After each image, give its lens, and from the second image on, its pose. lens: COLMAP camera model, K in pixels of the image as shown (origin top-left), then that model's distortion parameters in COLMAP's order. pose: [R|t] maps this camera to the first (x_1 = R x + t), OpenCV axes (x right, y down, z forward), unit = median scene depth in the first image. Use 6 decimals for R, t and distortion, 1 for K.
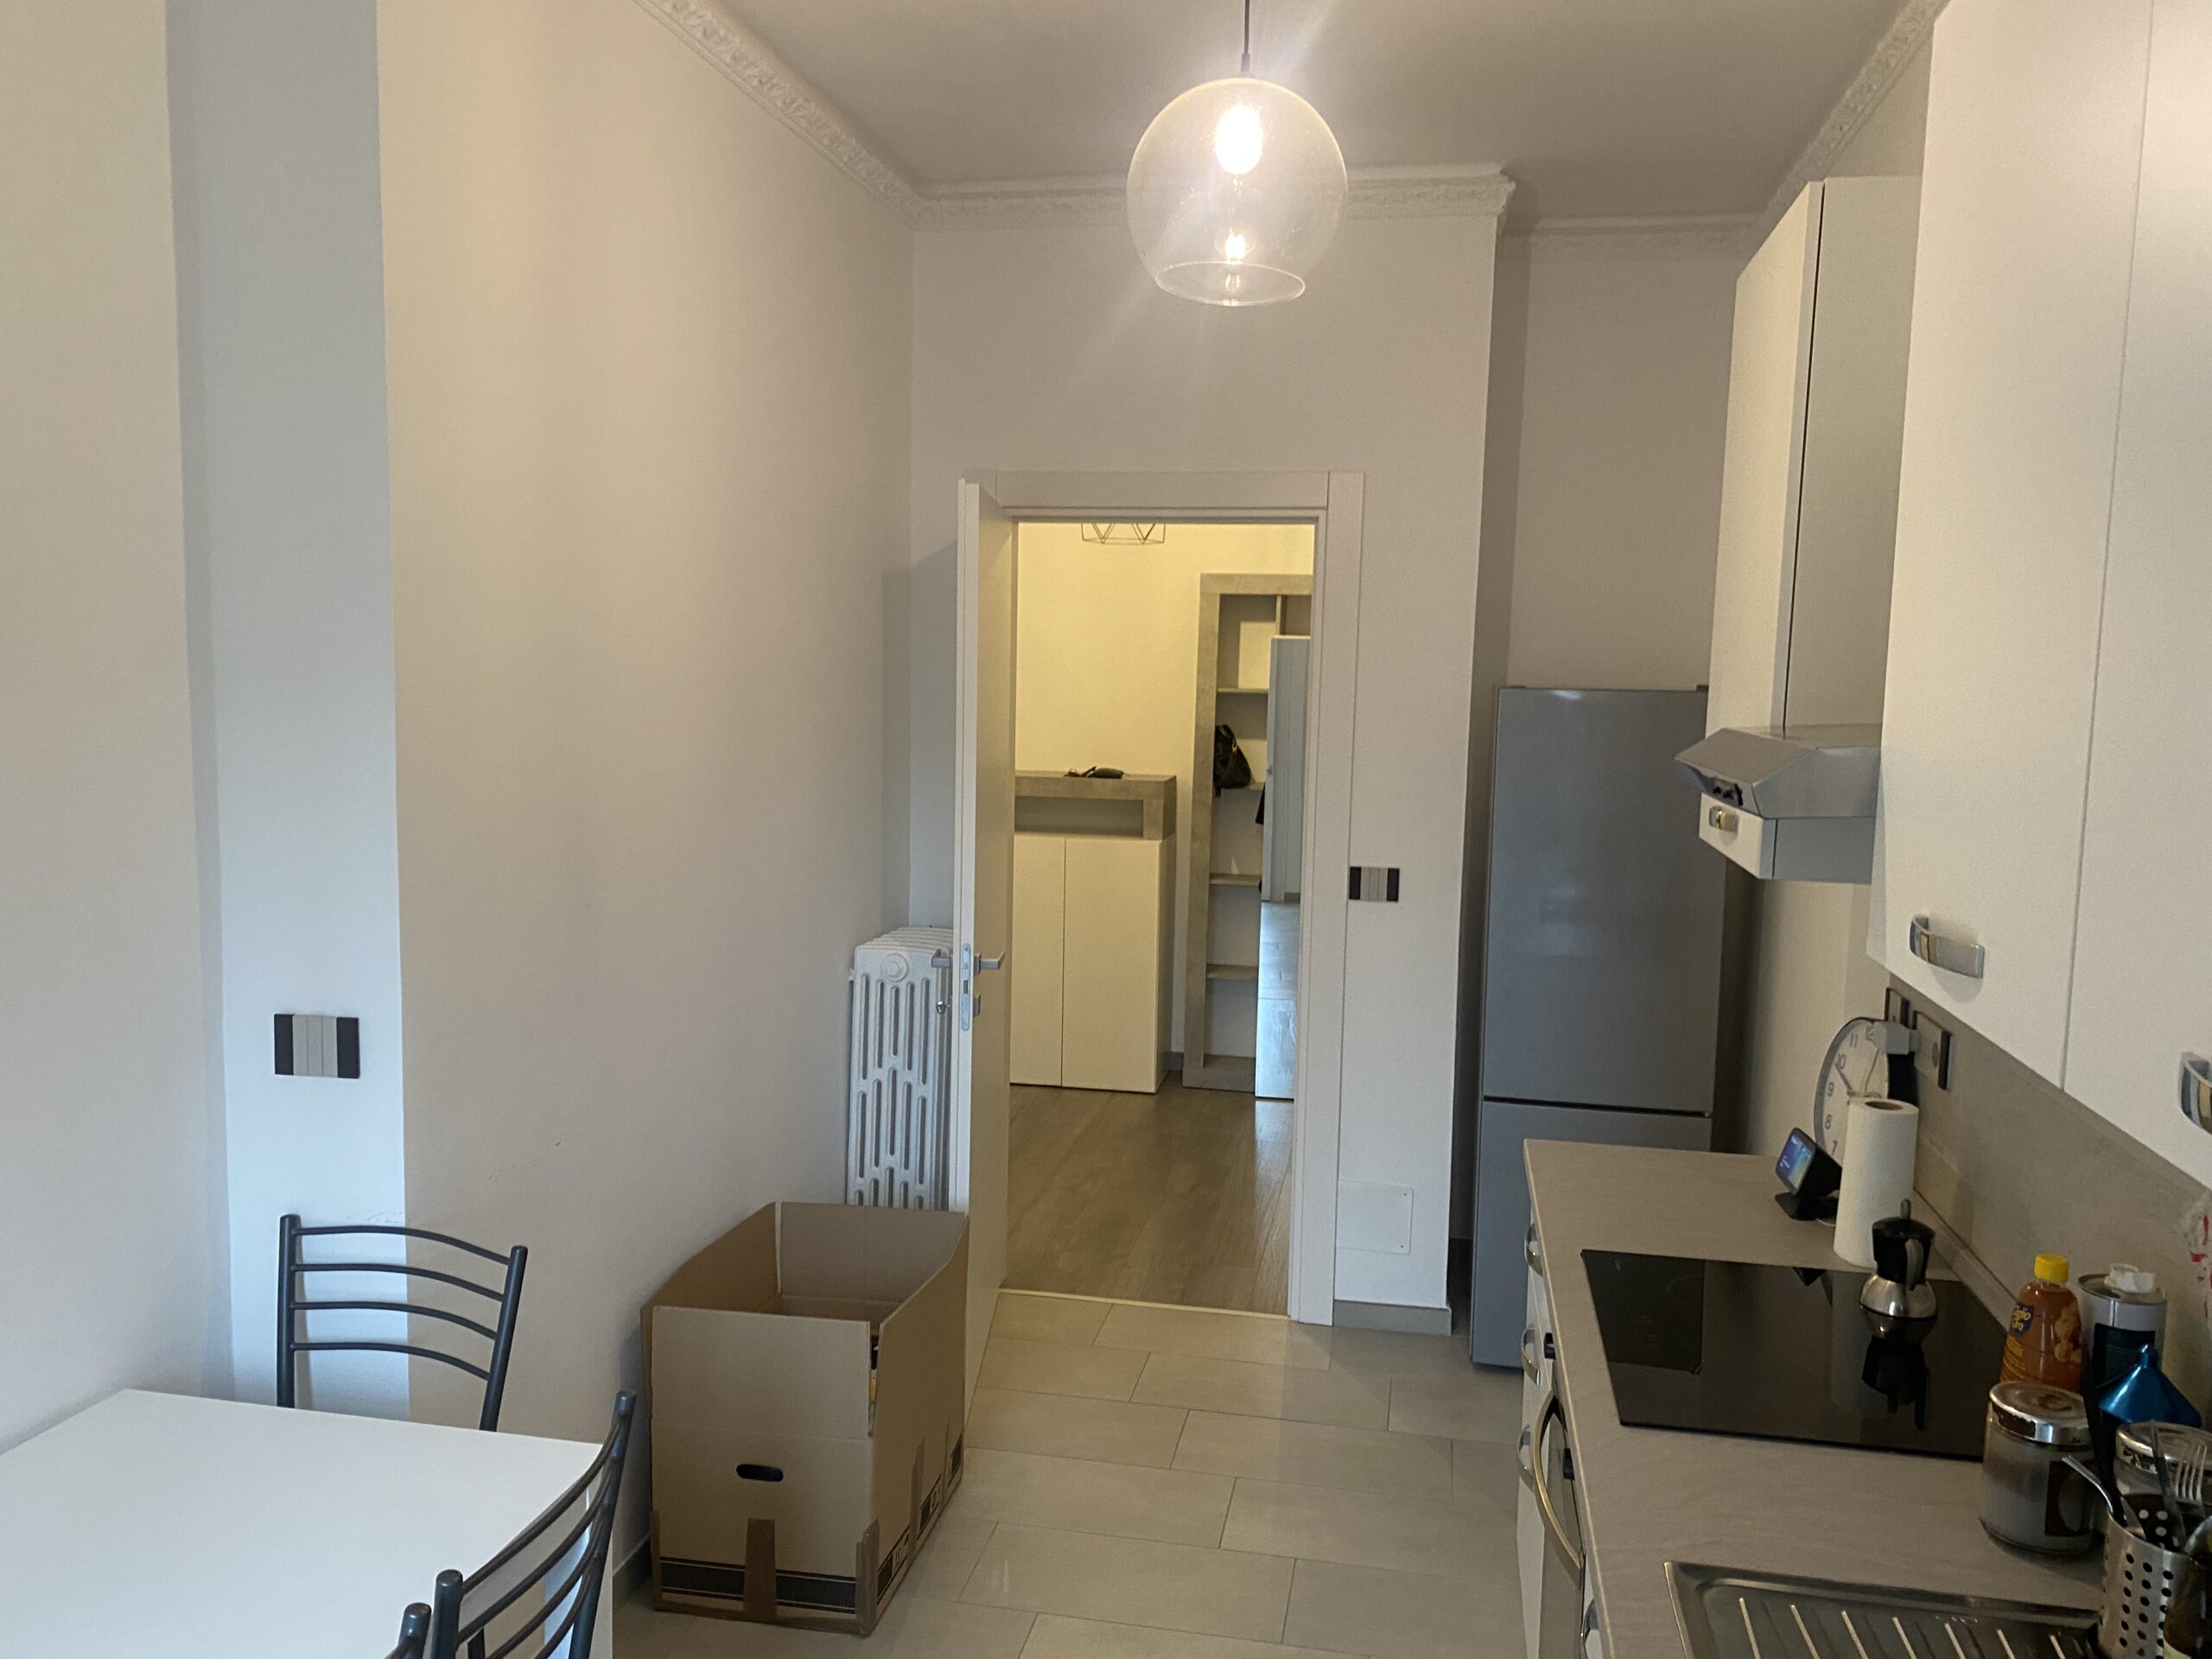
lens RADIAL K [[1682.2, 0, 1106.0], [0, 1682.2, 829.5], [0, 0, 1]] dist [0.071636, -0.122112]
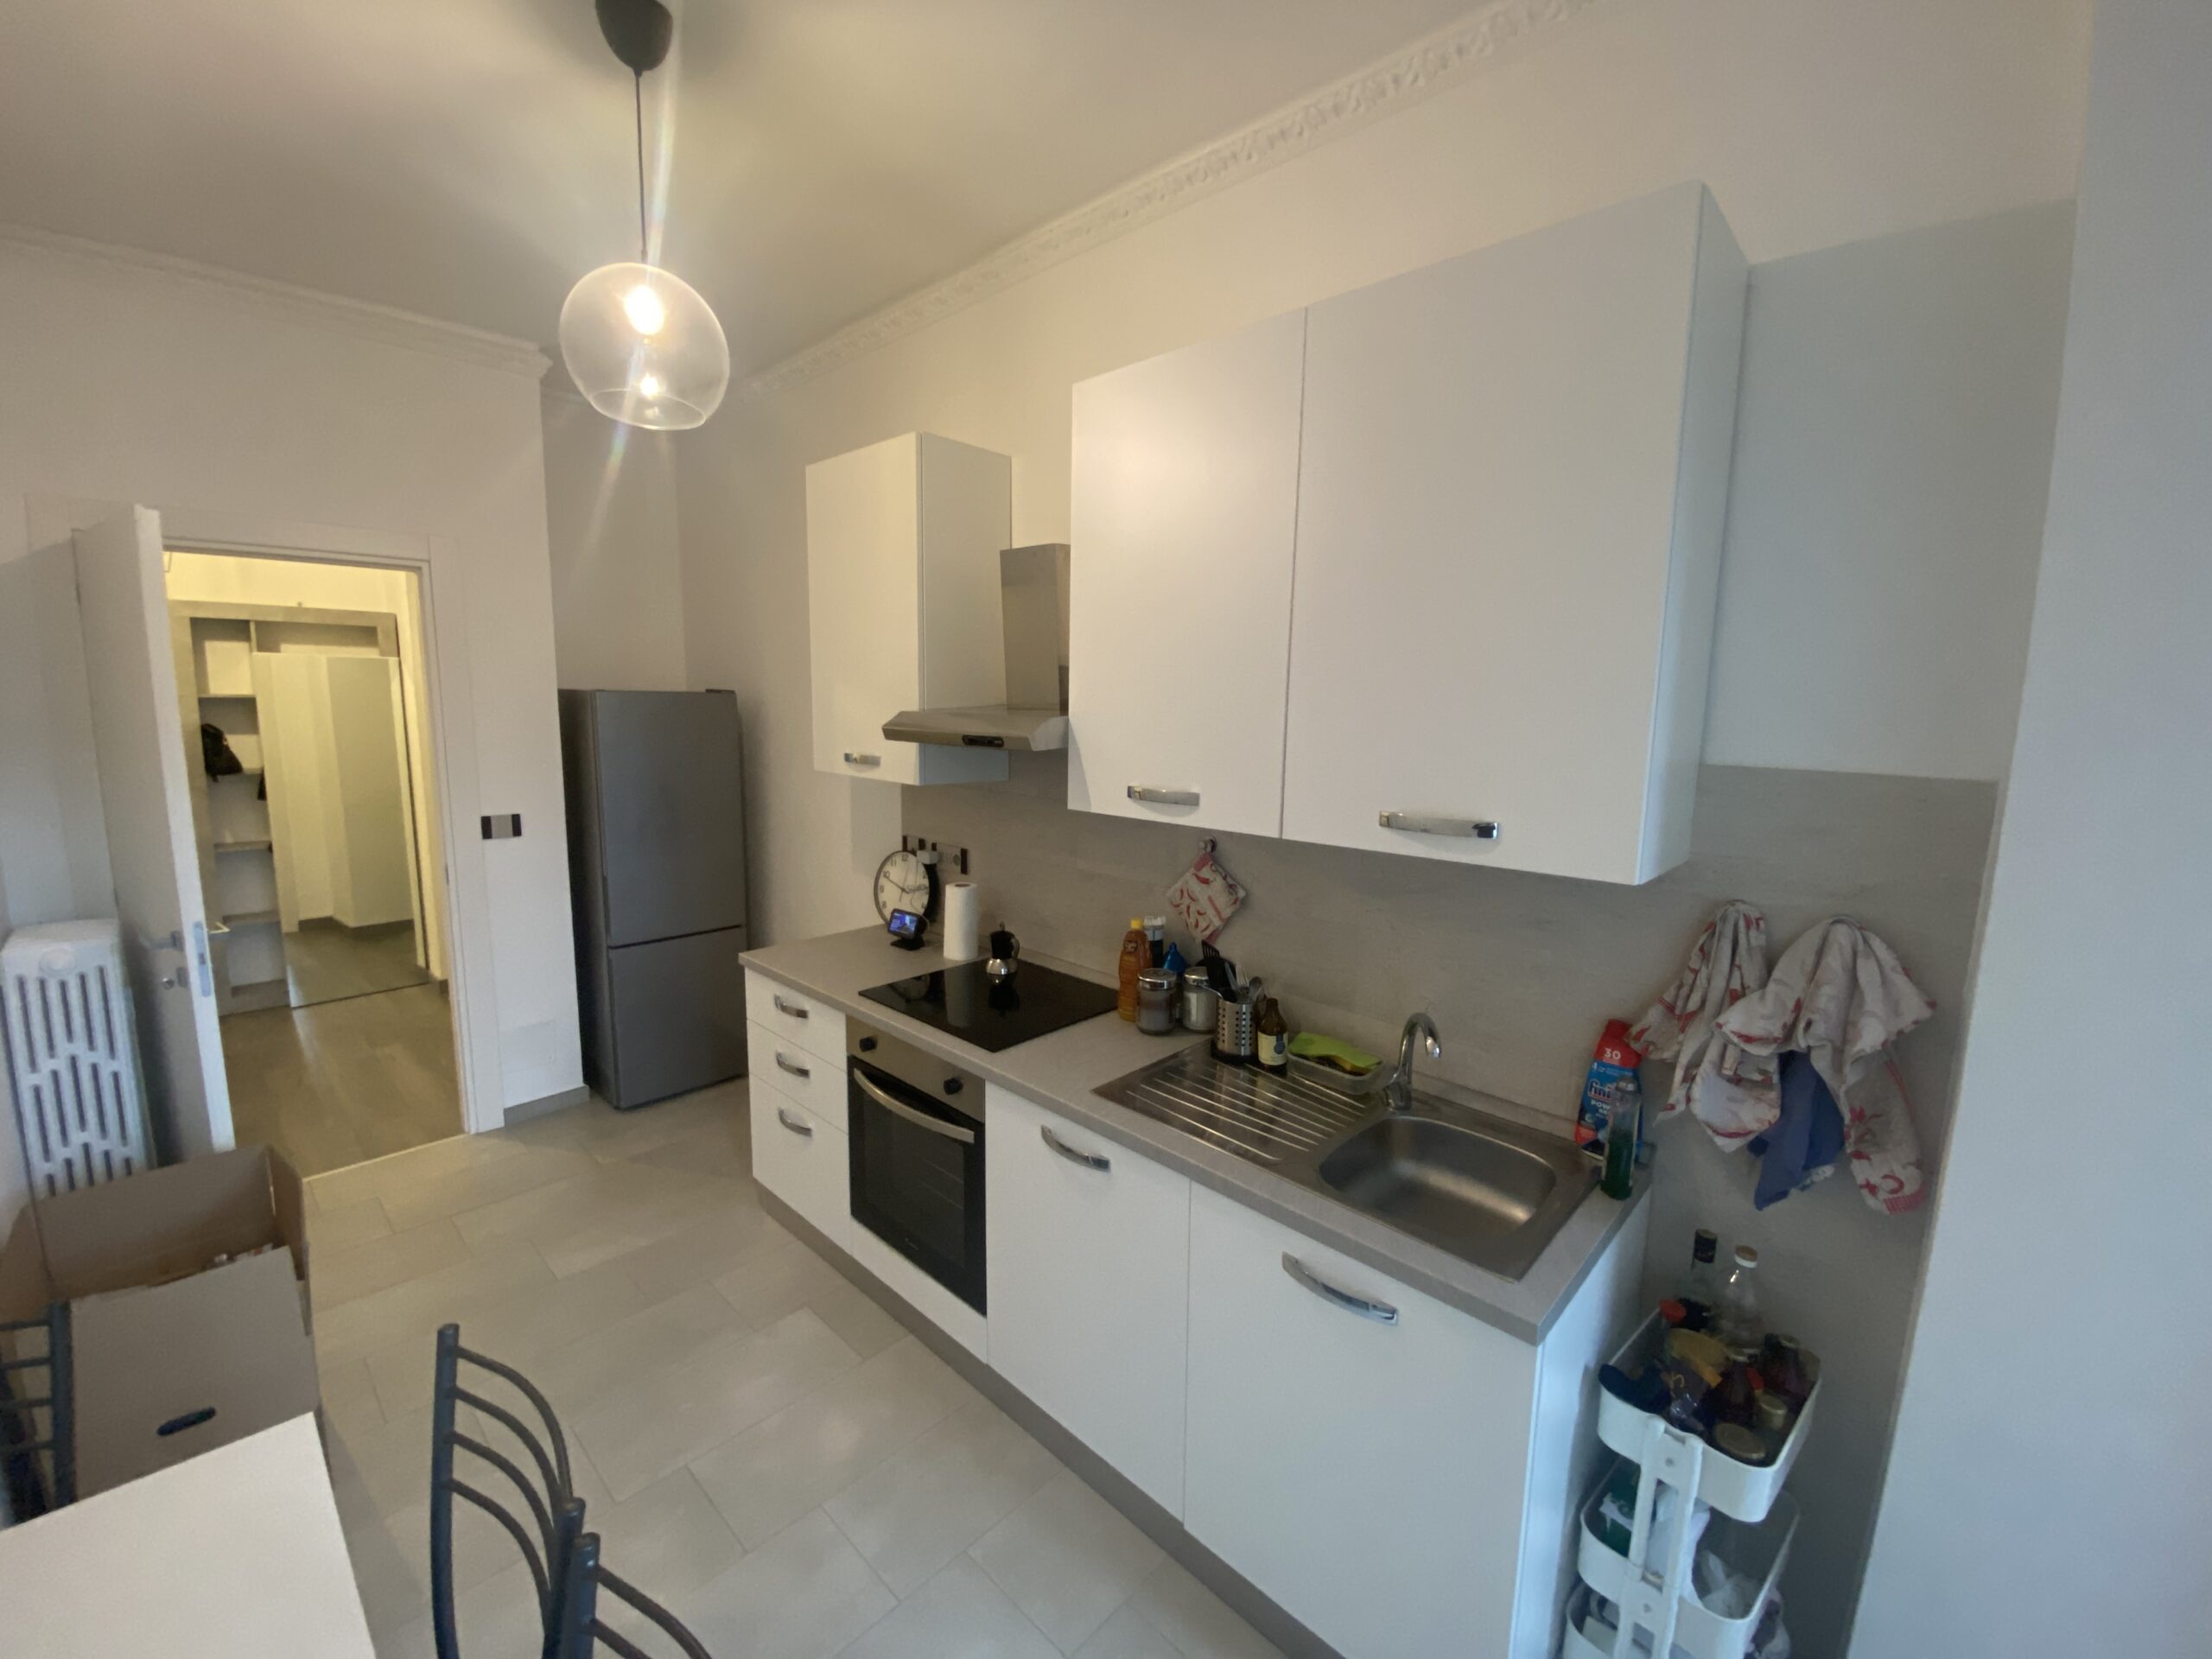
lens RADIAL K [[911.4, 0, 1106.0], [0, 911.4, 829.5], [0, 0, 1]] dist [0.006079, -0.017053]
pose [[0.530280, -0.137545, 0.836591, -0.228748], [0.079217, 0.990474, 0.112632, -0.012722], [-0.844113, 0.006545, 0.536125, 0.133130]]
